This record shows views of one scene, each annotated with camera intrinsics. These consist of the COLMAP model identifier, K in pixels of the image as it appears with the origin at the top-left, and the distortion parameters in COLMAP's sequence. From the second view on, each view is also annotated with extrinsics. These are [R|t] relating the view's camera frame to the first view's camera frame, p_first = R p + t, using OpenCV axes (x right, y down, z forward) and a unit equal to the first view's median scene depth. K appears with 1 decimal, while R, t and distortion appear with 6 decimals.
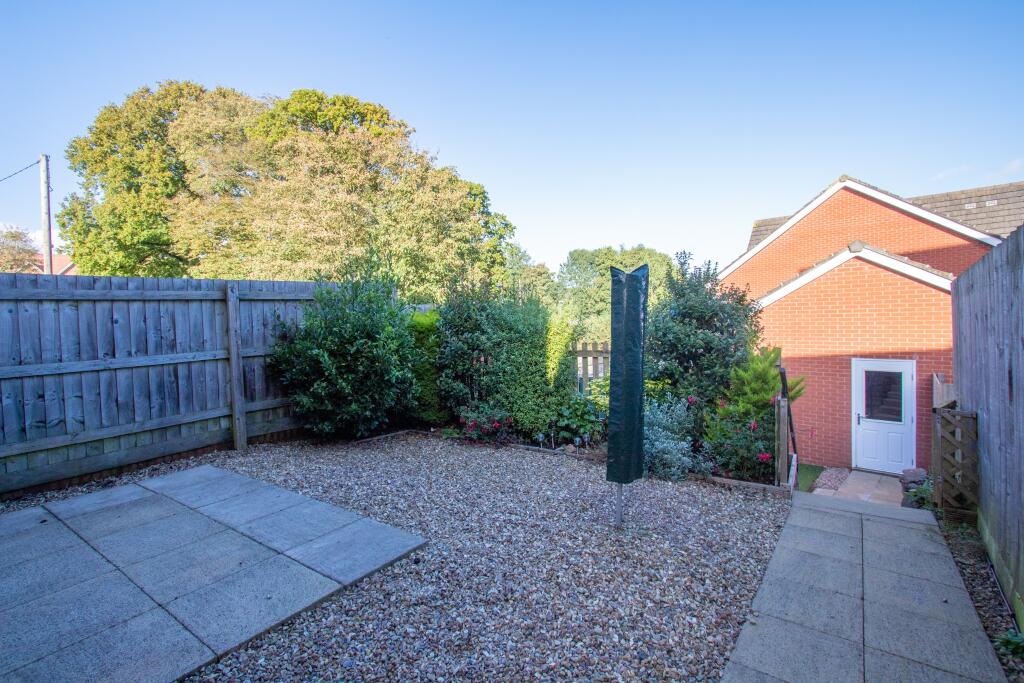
lens RADIAL K [[505.4, 0, 470.3], [0, 505.4, 327.8], [0, 0, 1]] dist [-0.013217, -0.001259]
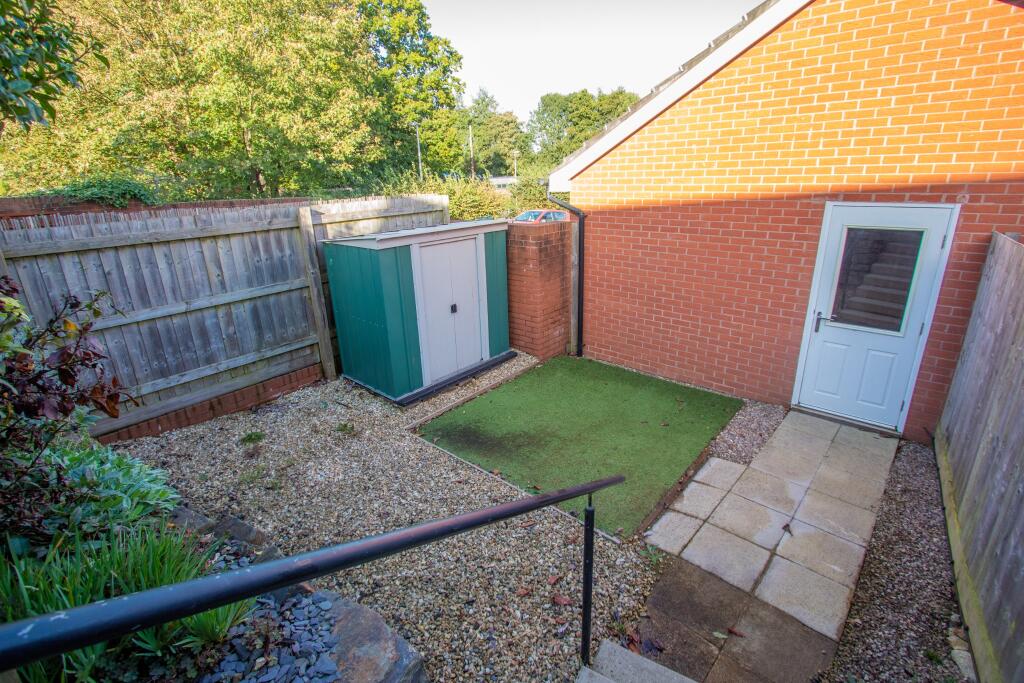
lens RADIAL K [[505.4, 0, 470.3], [0, 505.4, 327.8], [0, 0, 1]] dist [-0.013217, -0.001259]
pose [[0.999408, -0.006729, 0.033738, 0.386771], [-0.002472, 0.964105, 0.265509, 0.049082], [-0.034314, -0.265435, 0.963518, 0.495626]]
